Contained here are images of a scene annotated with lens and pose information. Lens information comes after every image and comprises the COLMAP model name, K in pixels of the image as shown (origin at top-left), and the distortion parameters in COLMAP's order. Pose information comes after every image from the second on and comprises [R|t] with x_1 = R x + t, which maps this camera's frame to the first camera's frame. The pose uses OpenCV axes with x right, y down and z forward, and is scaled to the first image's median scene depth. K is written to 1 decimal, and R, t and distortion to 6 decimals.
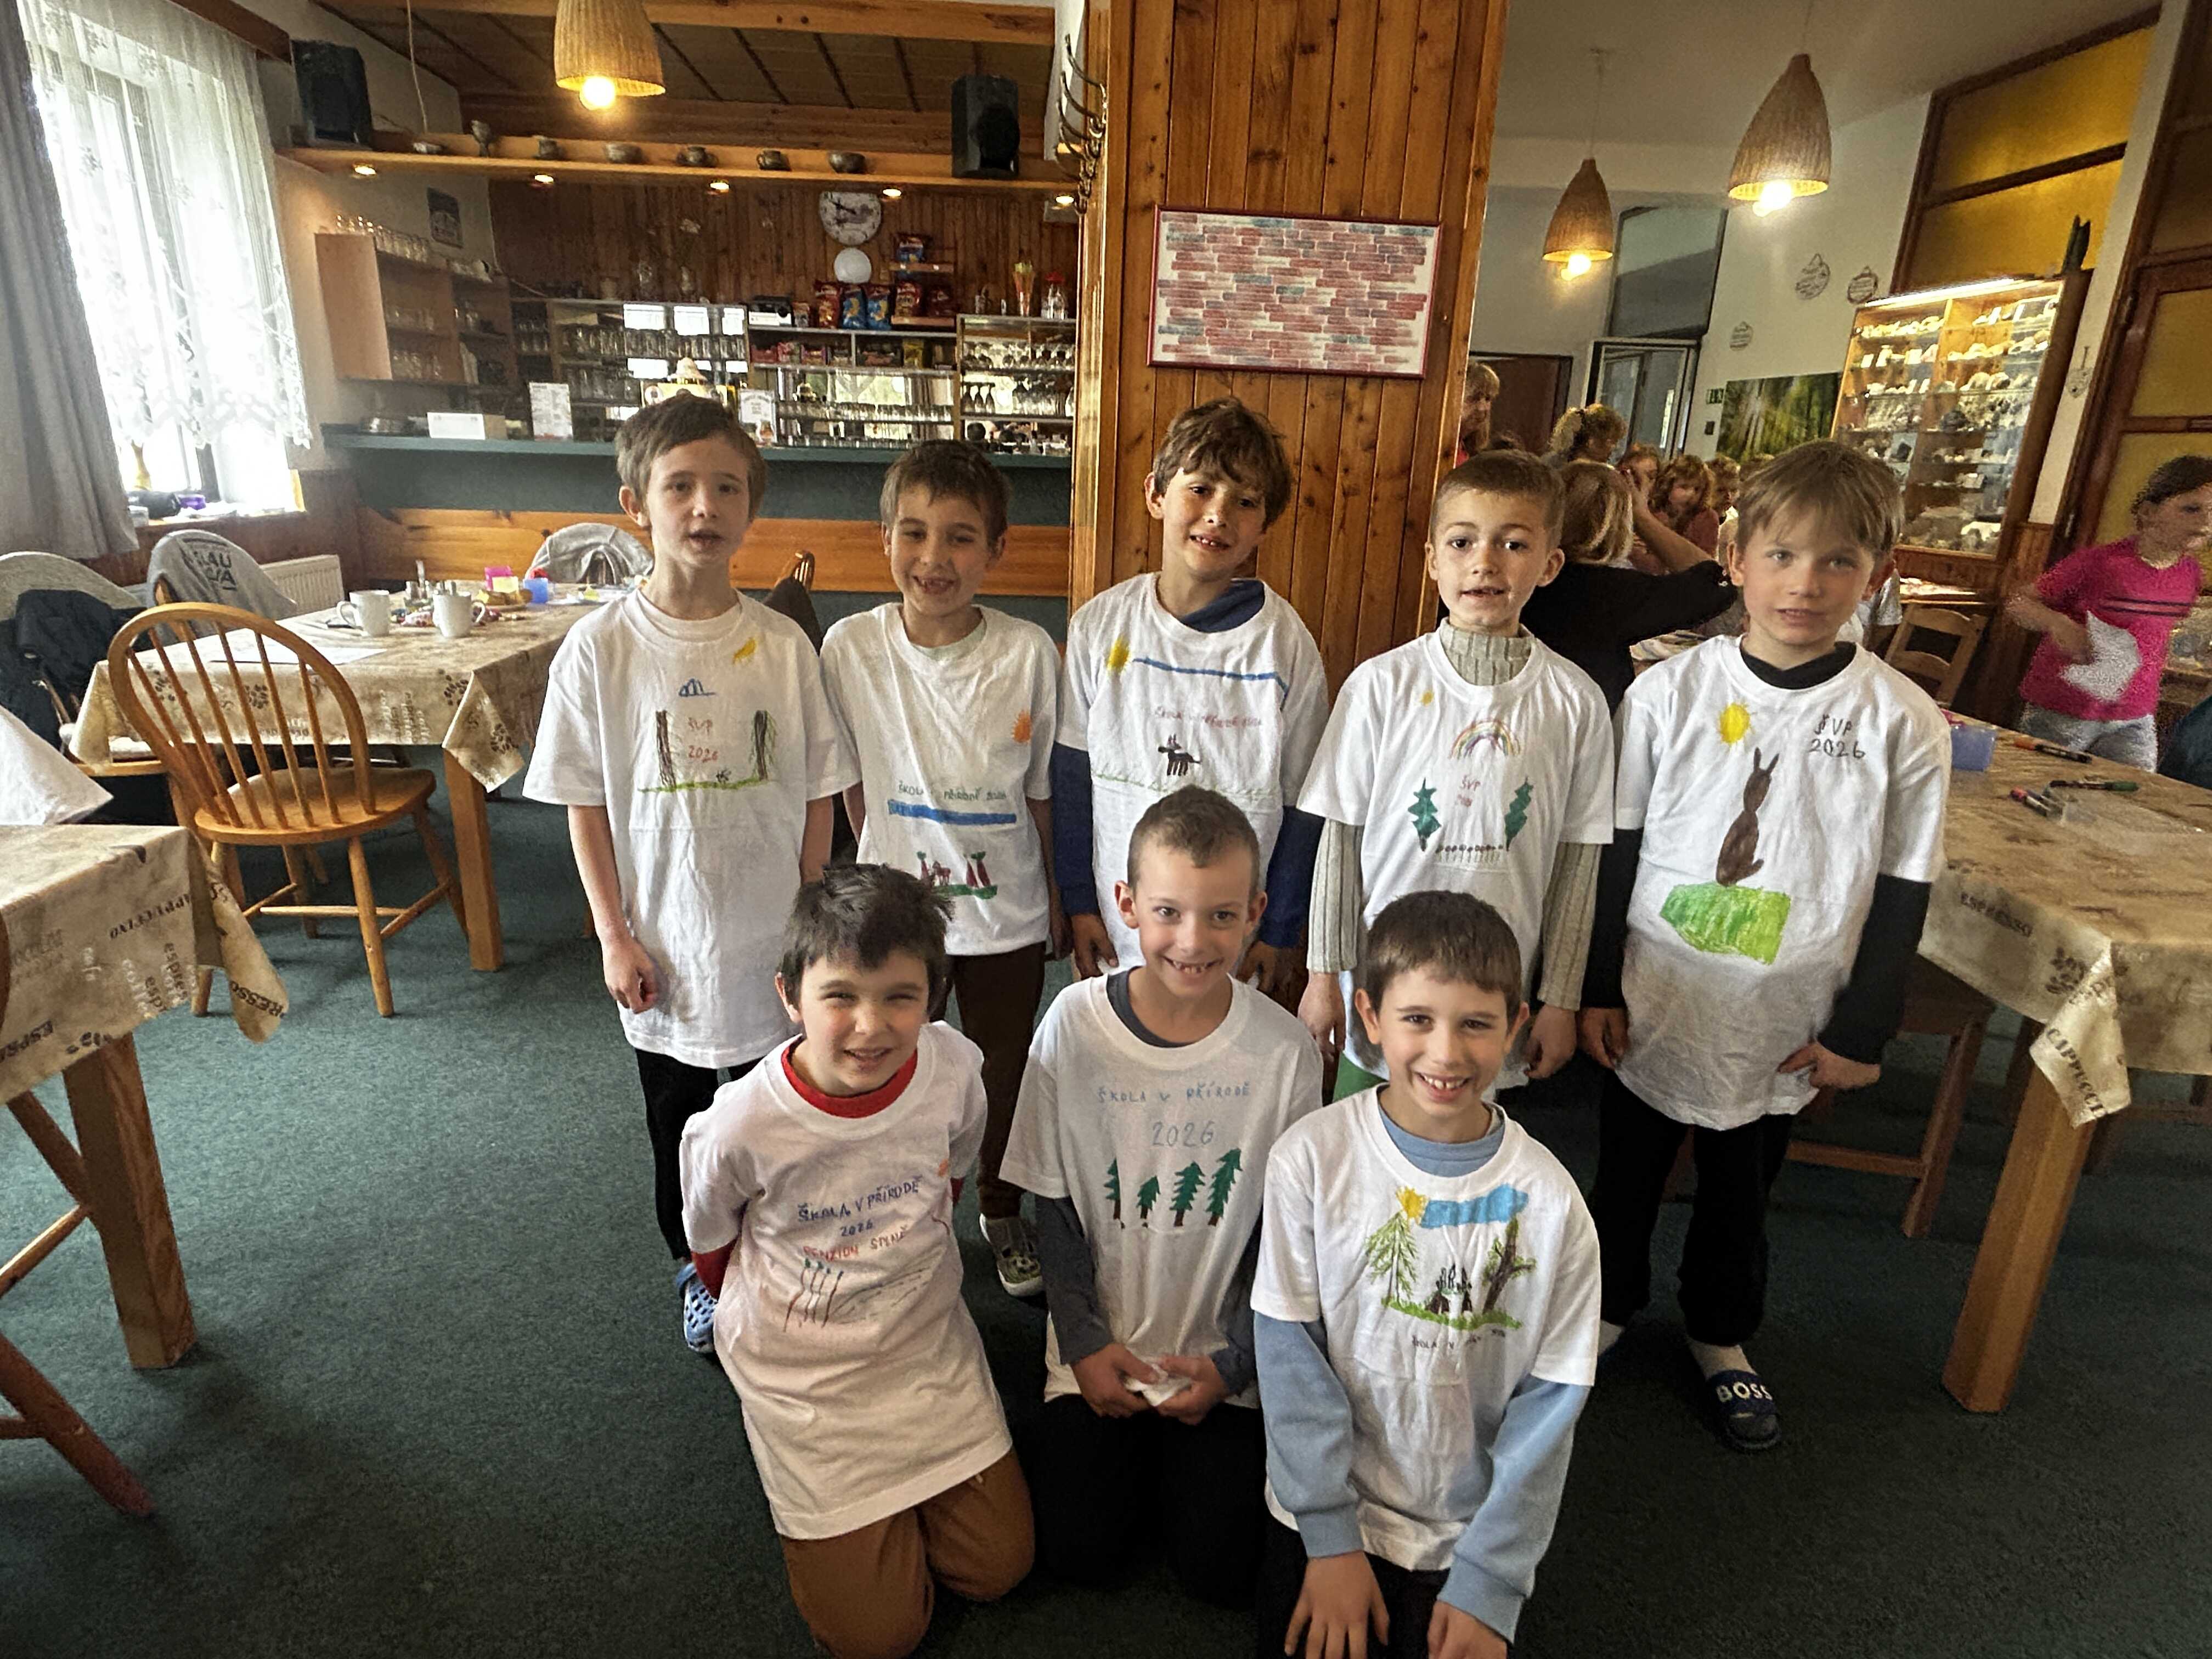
lens RADIAL K [[1174.3, 0, 1083.8], [0, 1174.3, 829.1], [0, 0, 1]] dist [-0.000431, -0.000085]
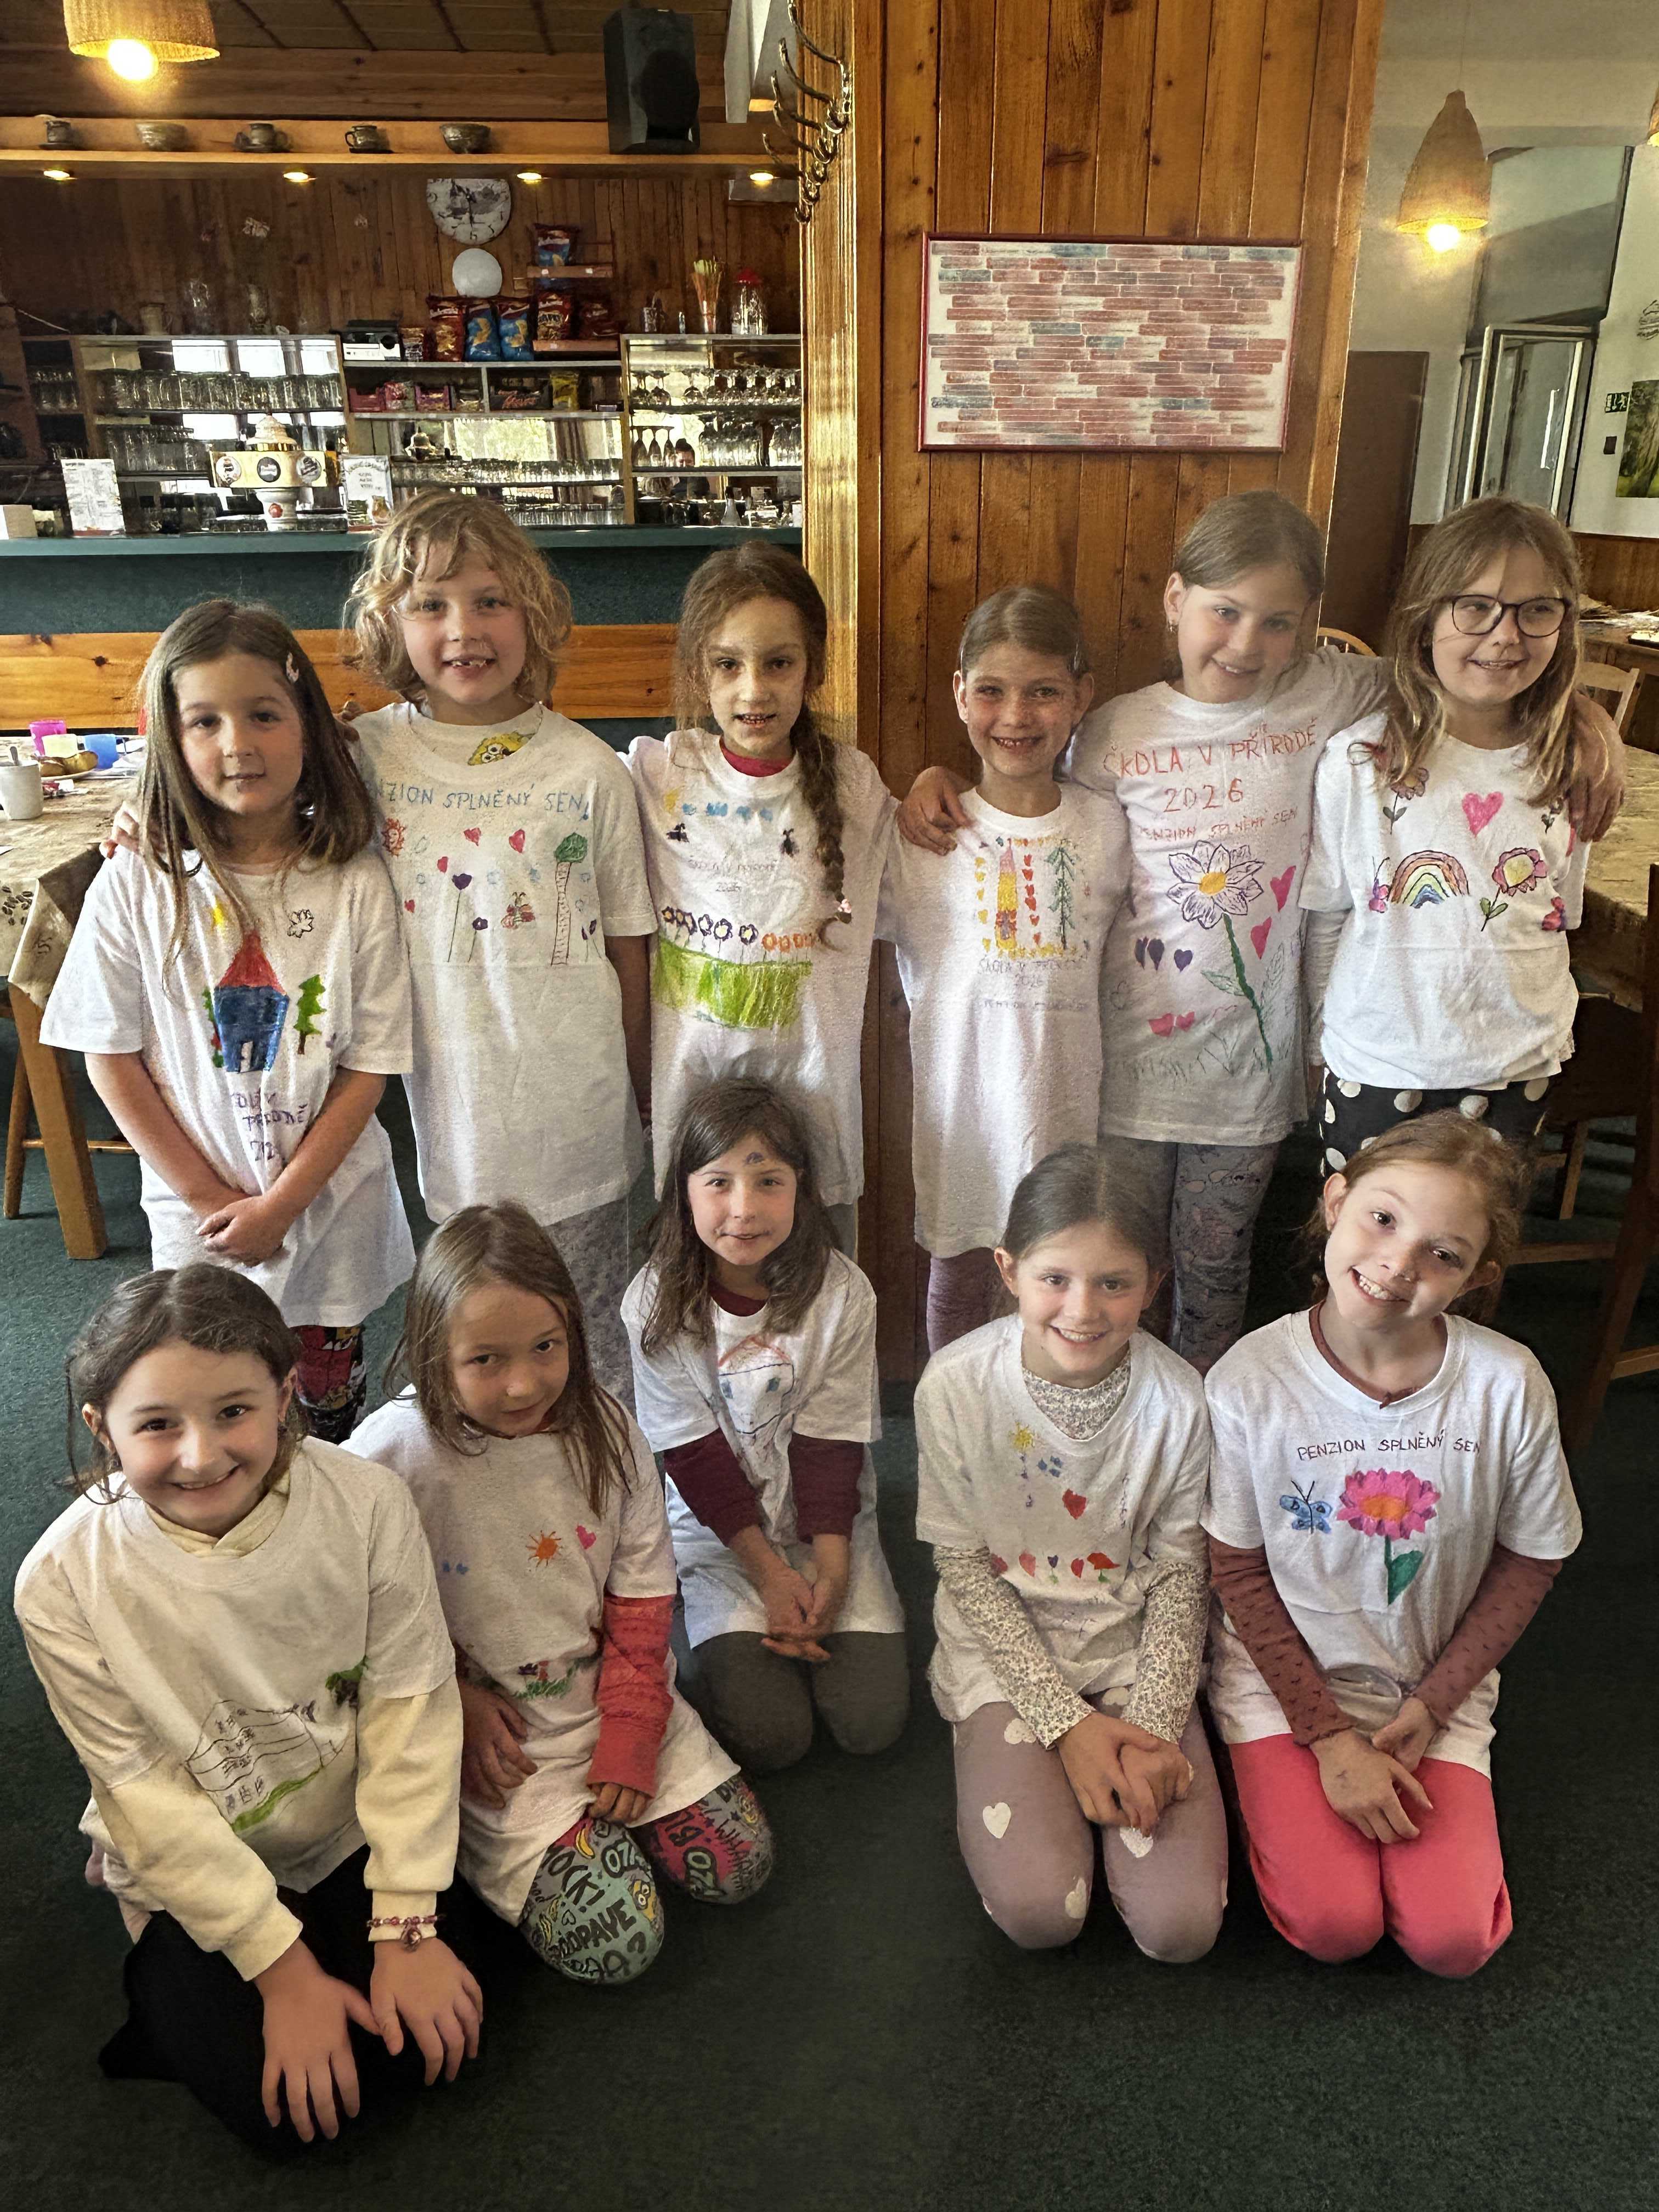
lens RADIAL K [[1498.5, 0, 829.5], [0, 1498.5, 1106.0], [0, 0, 1]] dist [-0.006730, 0.002797]
pose [[0.998744, -0.048111, 0.013999, -0.012699], [0.046831, 0.995643, 0.080637, -0.020065], [-0.017818, -0.079880, 0.996645, 0.004100]]
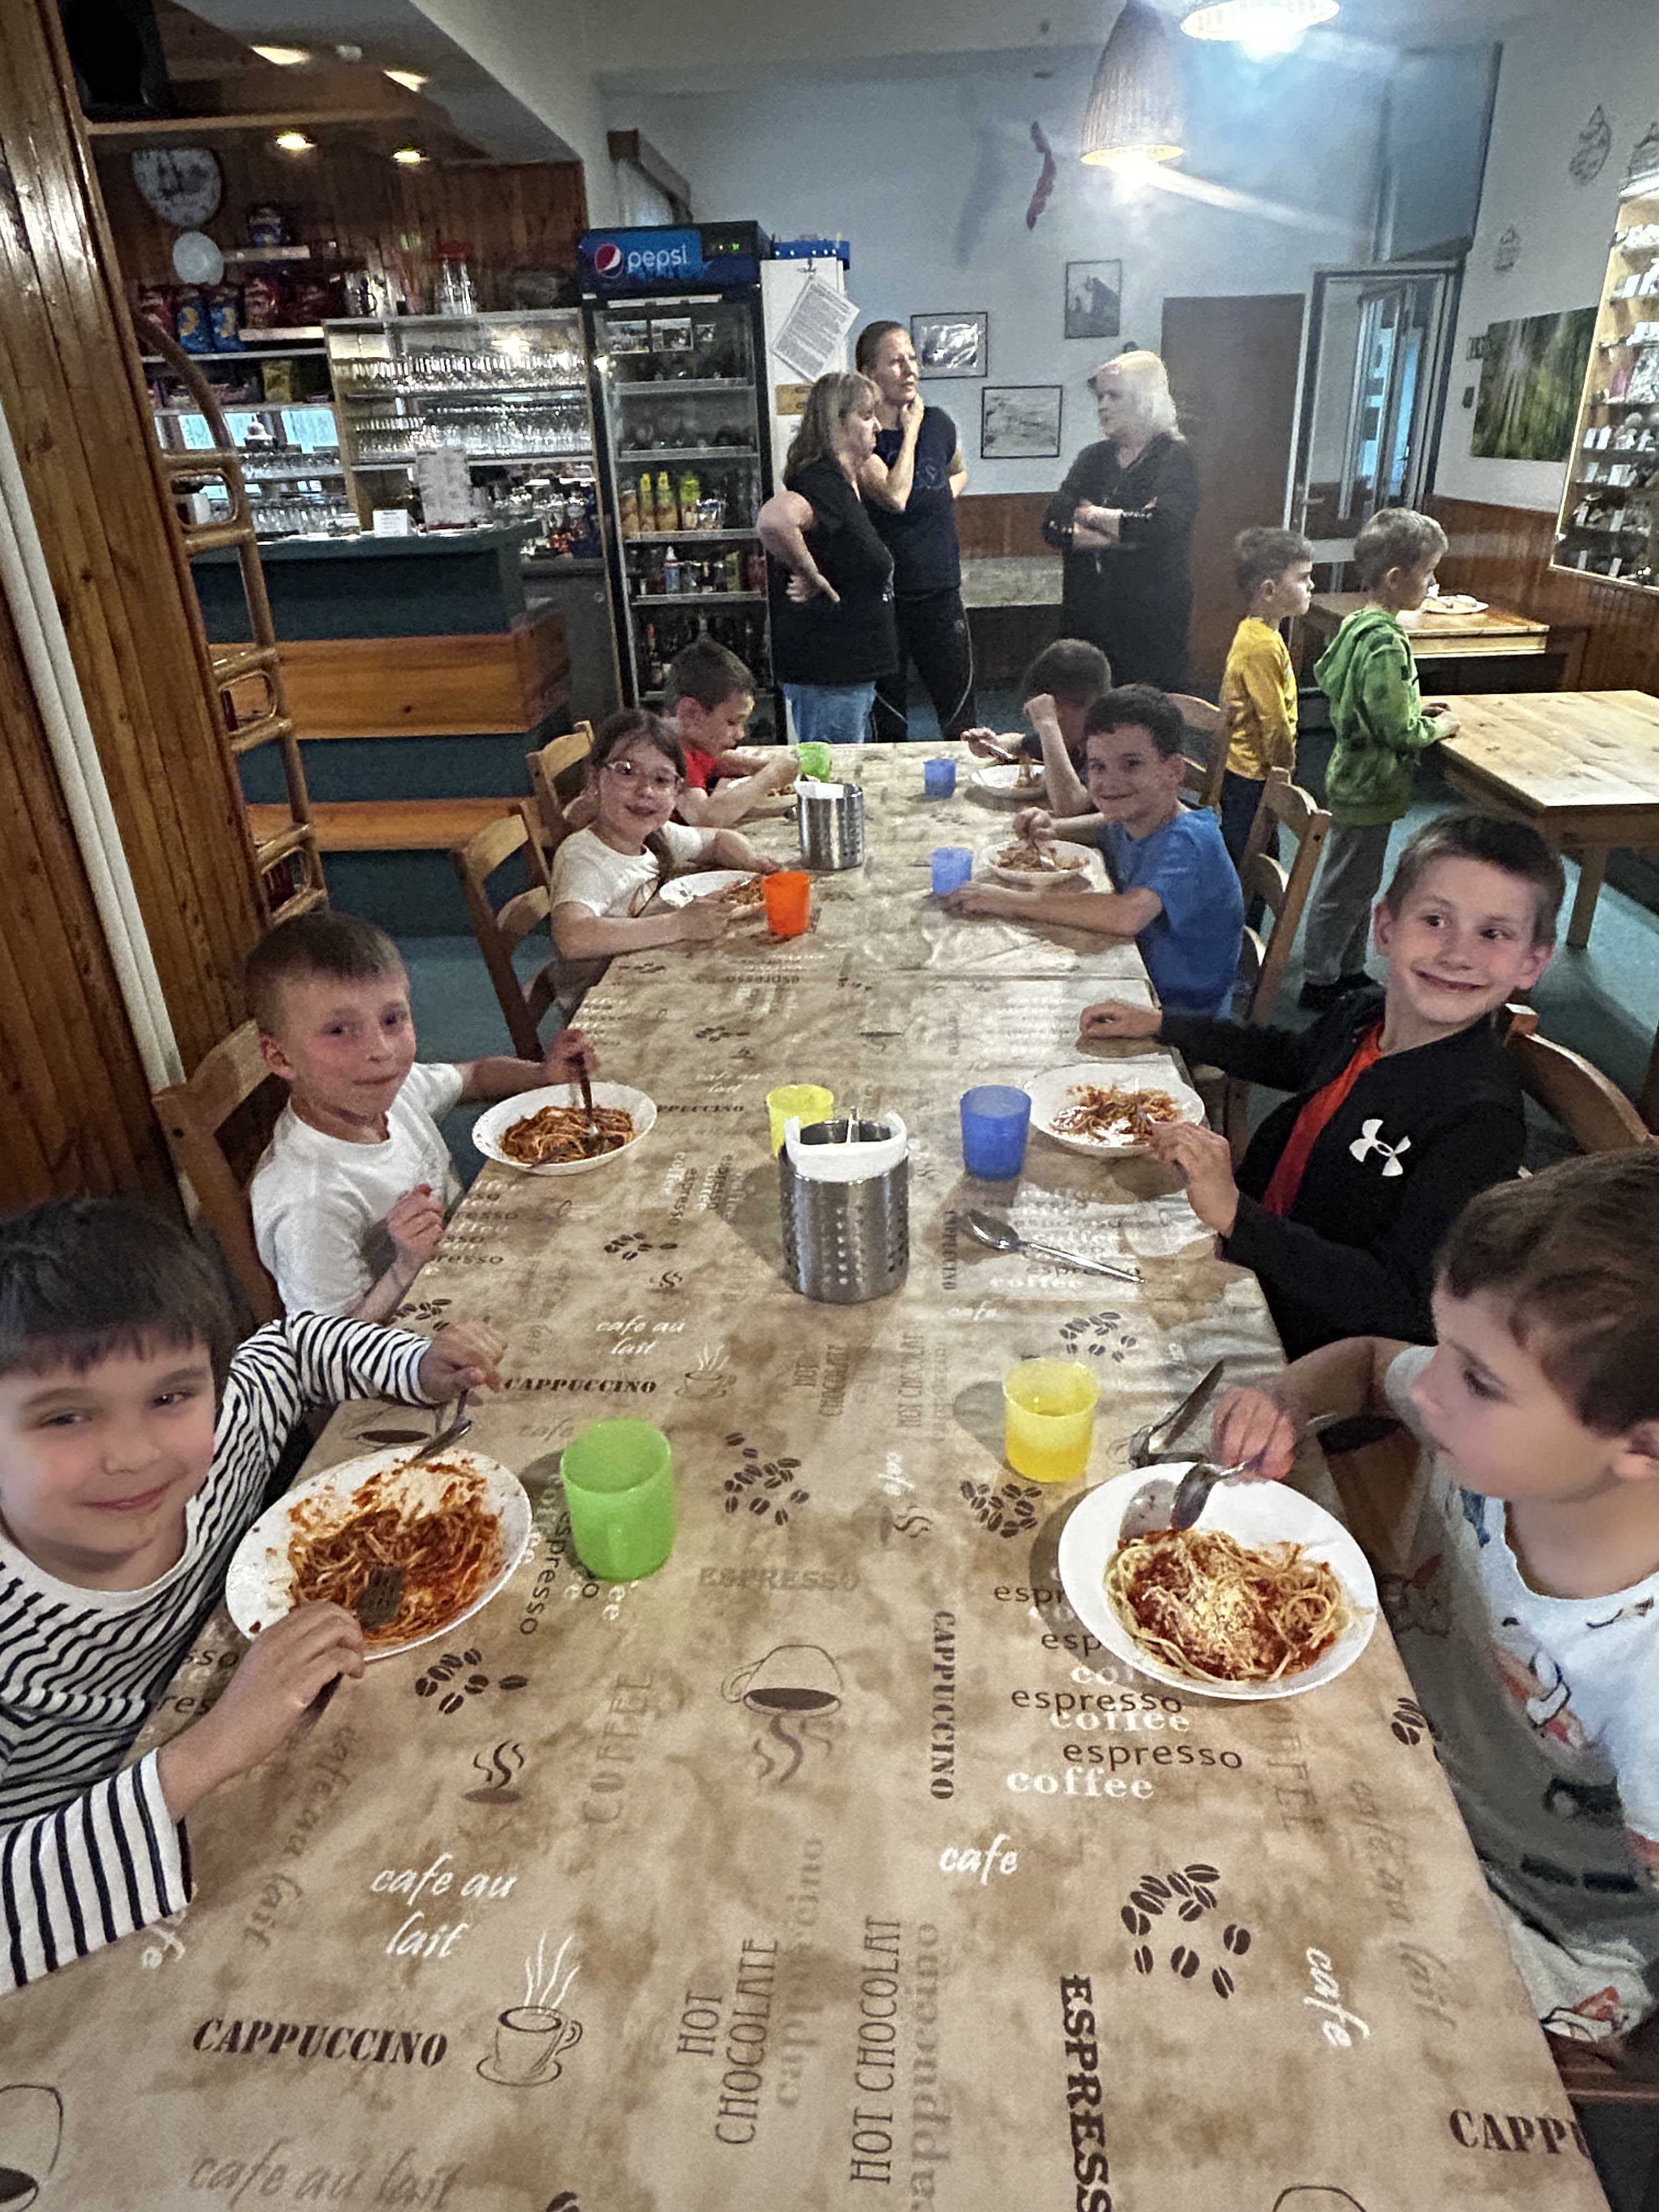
lens RADIAL K [[1337.5, 0, 860.3], [0, 1337.5, 1103.7], [0, 0, 1]] dist [-0.027280, 0.017279]
pose [[0.994305, -0.021092, -0.104461, 0.330764], [0.037132, 0.987361, 0.154074, -0.087624], [0.099891, -0.157075, 0.982522, 0.182817]]
